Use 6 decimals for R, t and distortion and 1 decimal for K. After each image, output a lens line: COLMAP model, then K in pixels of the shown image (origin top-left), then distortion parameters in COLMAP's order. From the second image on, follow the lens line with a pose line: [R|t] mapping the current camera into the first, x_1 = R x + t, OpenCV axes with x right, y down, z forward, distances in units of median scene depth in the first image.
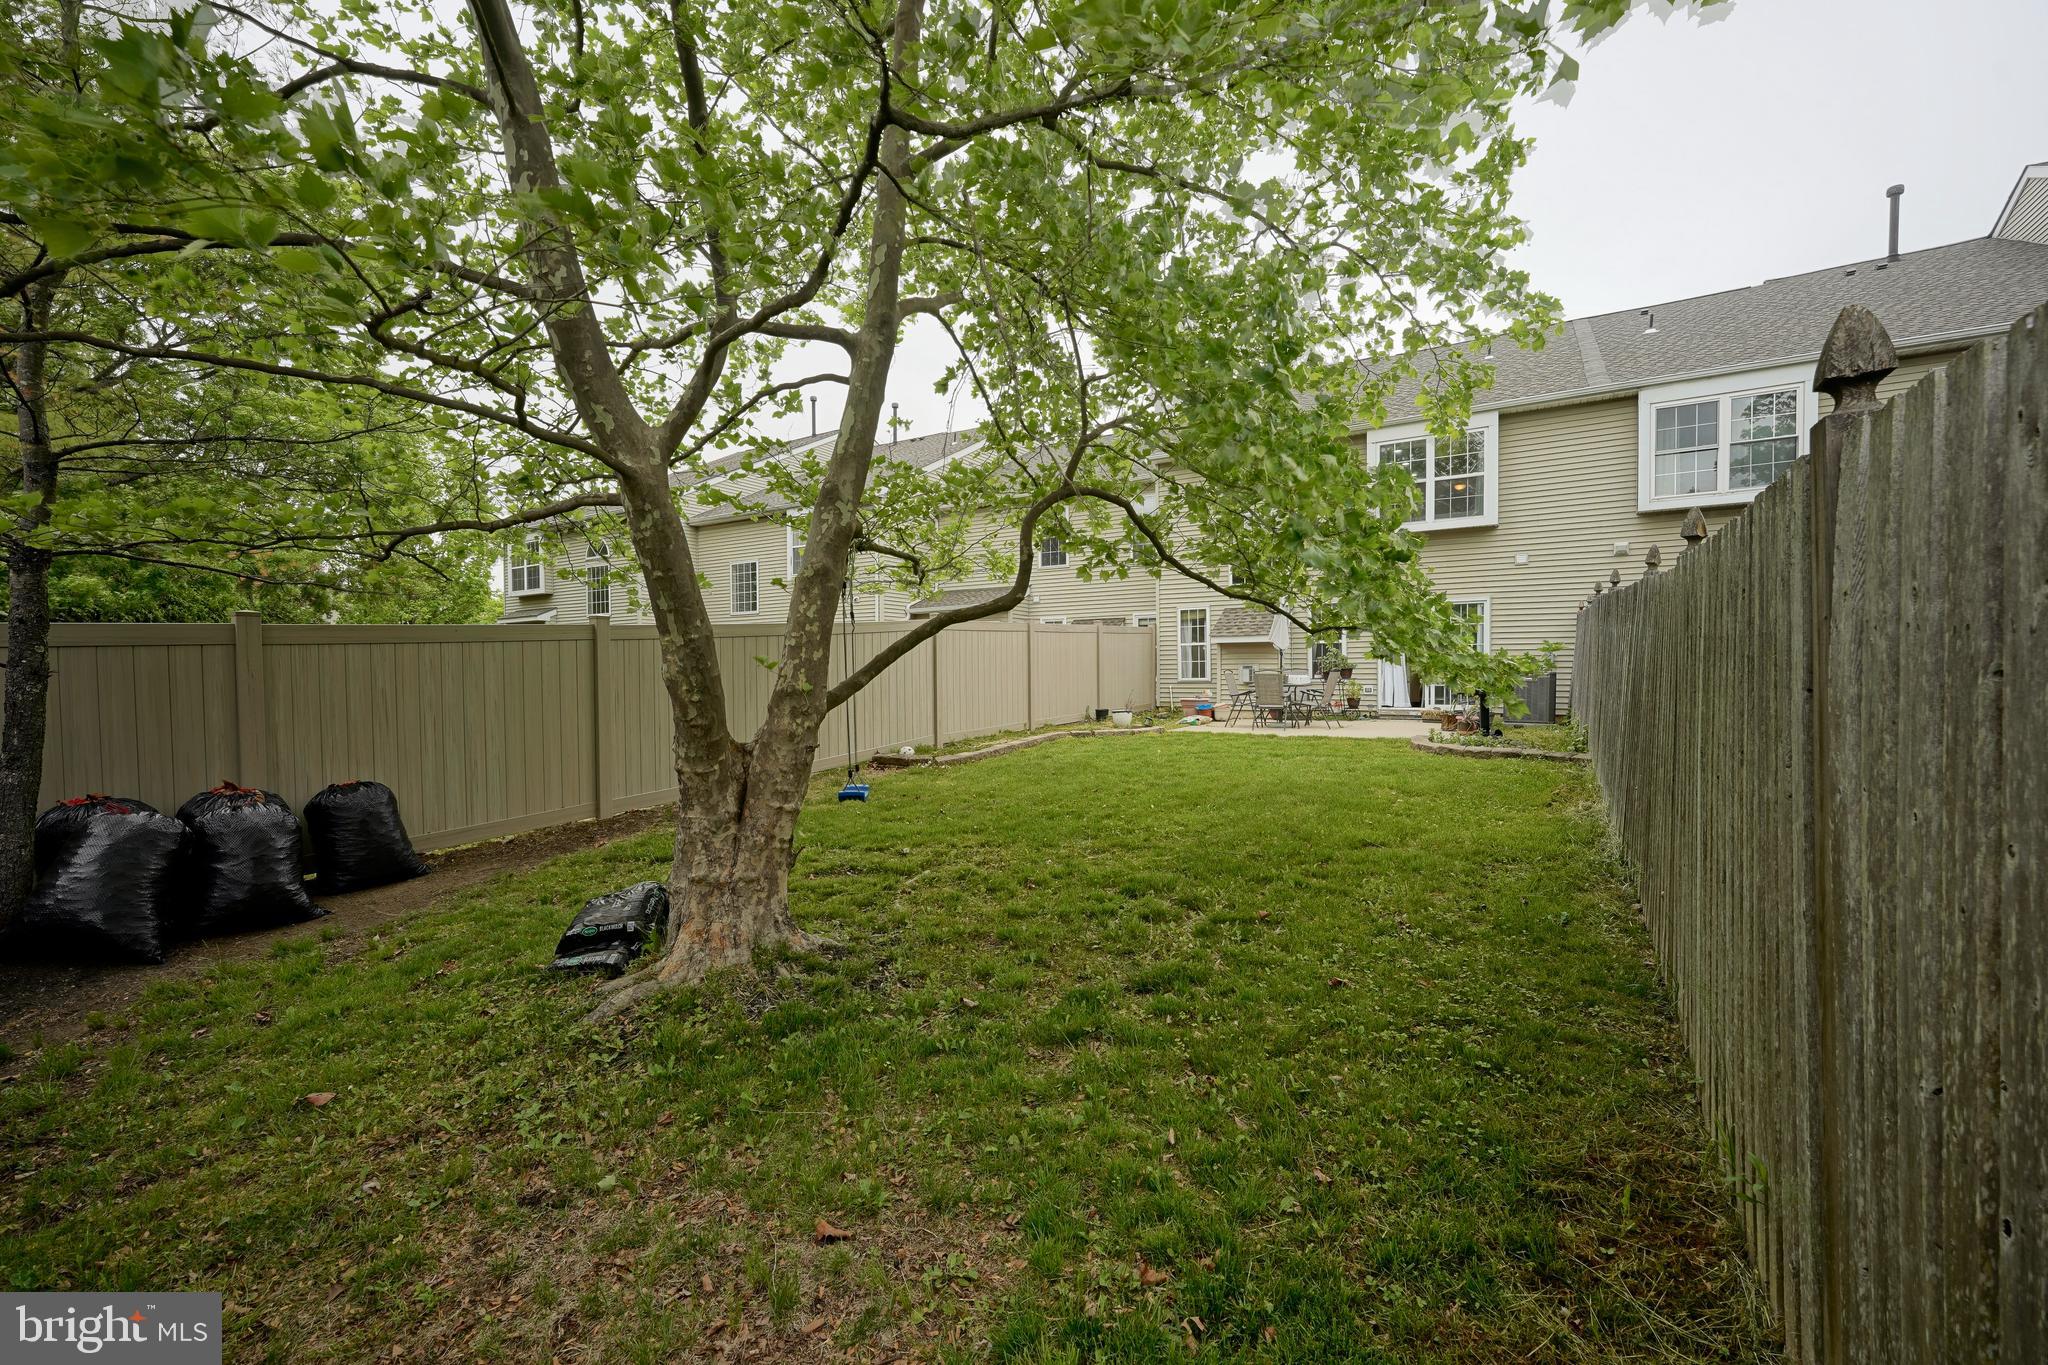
lens RADIAL K [[821.2, 0, 1023.2], [0, 821.2, 674.6], [0, 0, 1]] dist [0.002039, -0.000345]
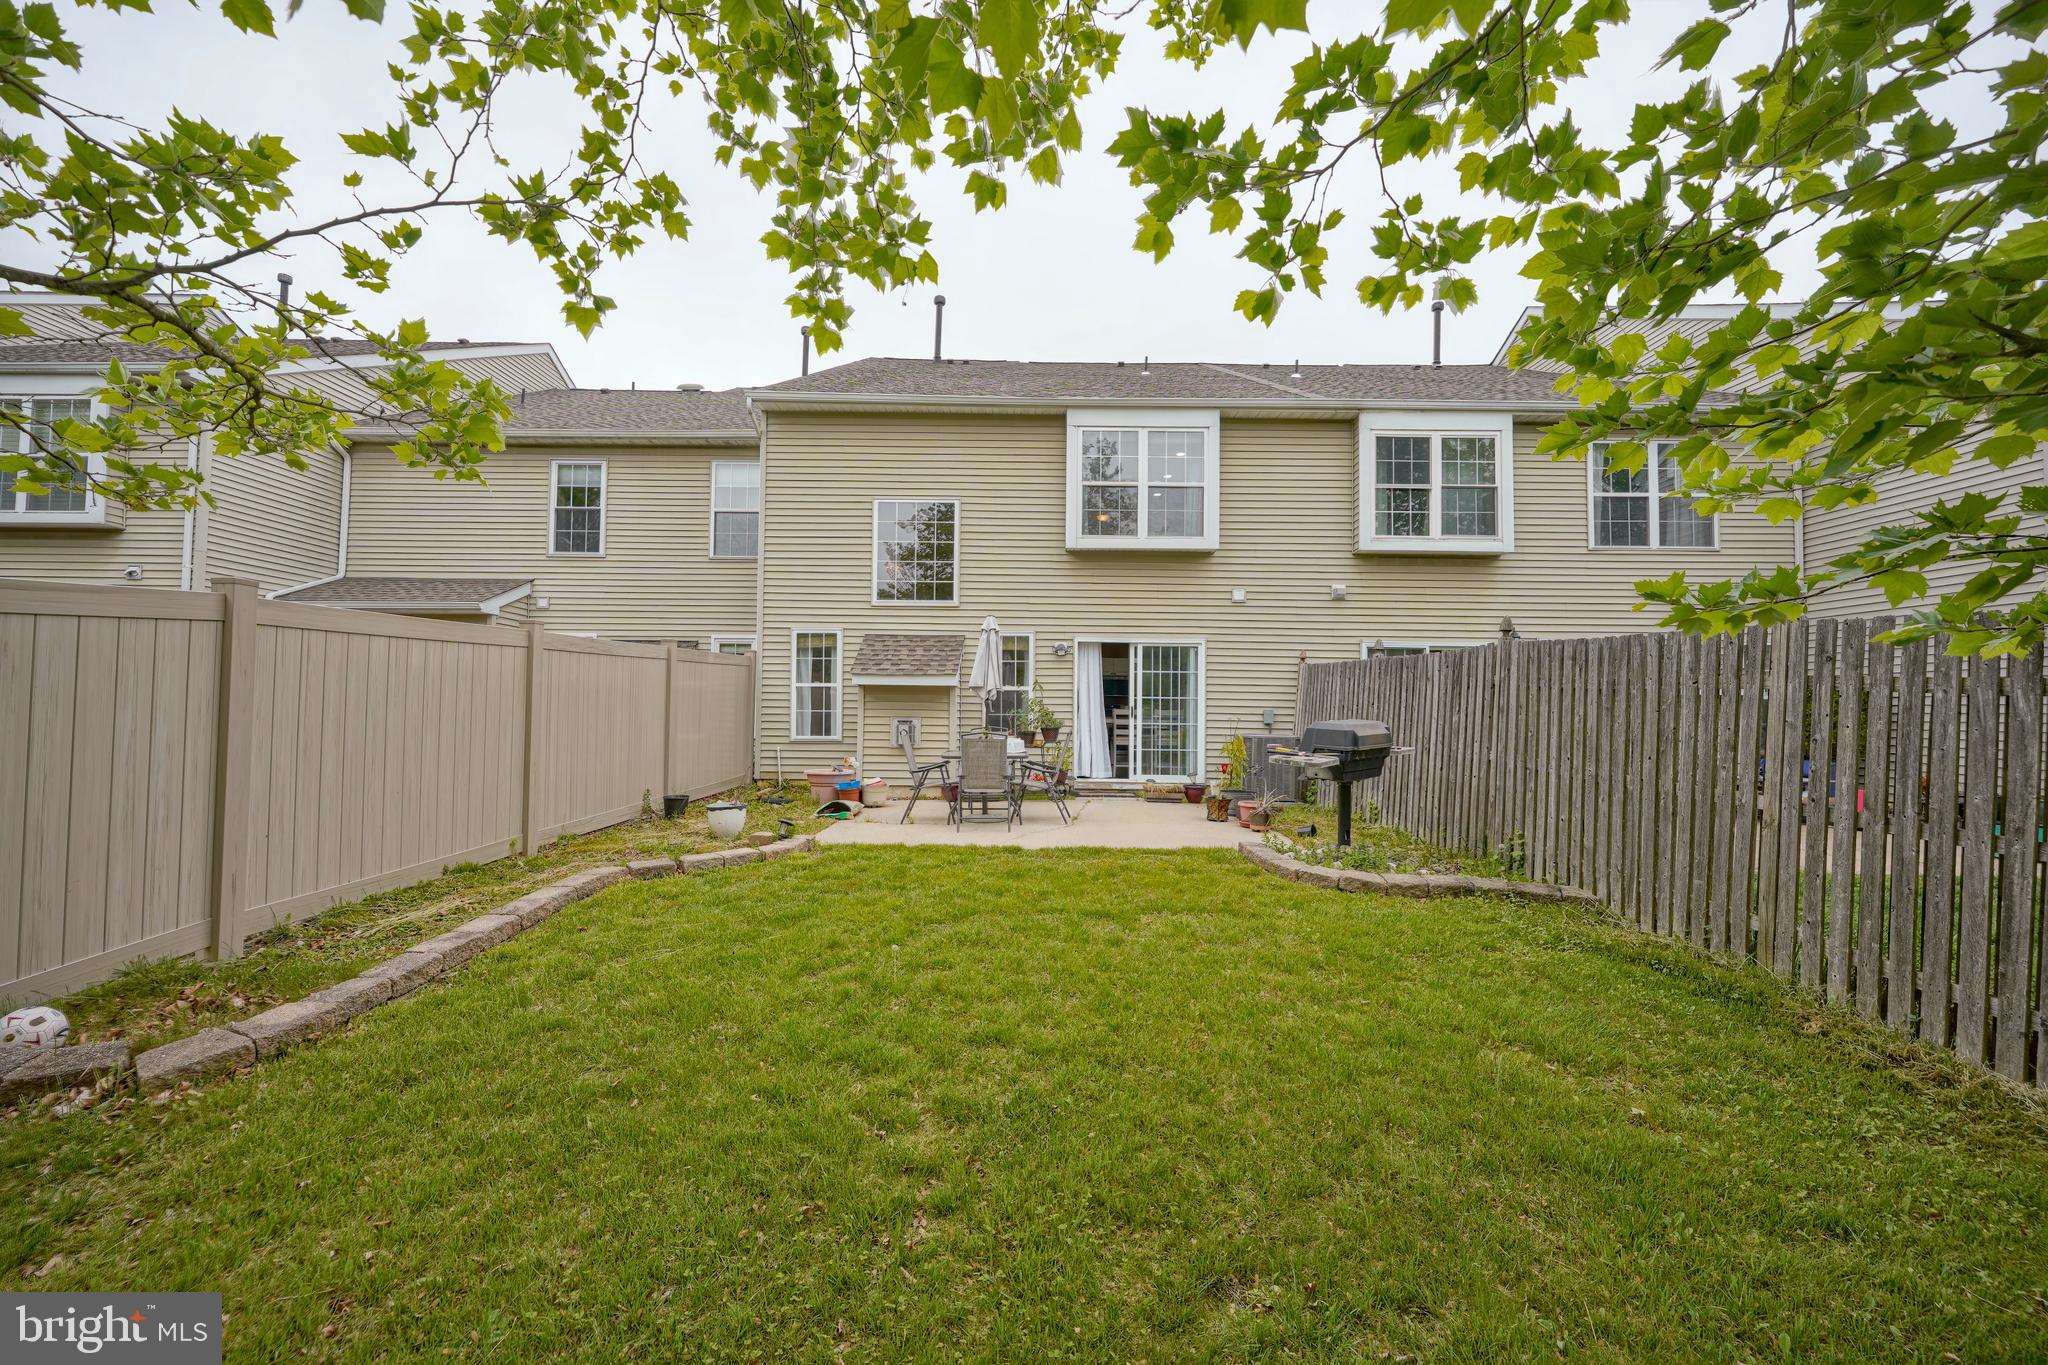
lens RADIAL K [[821.2, 0, 1027.4], [0, 821.2, 686.1], [0, 0, 1]] dist [0.002039, -0.000345]
pose [[0.847790, 0.034015, 0.529240, -0.000171], [-0.015885, 0.999122, -0.038767, -0.015143], [-0.530094, 0.024460, 0.847586, 0.400096]]
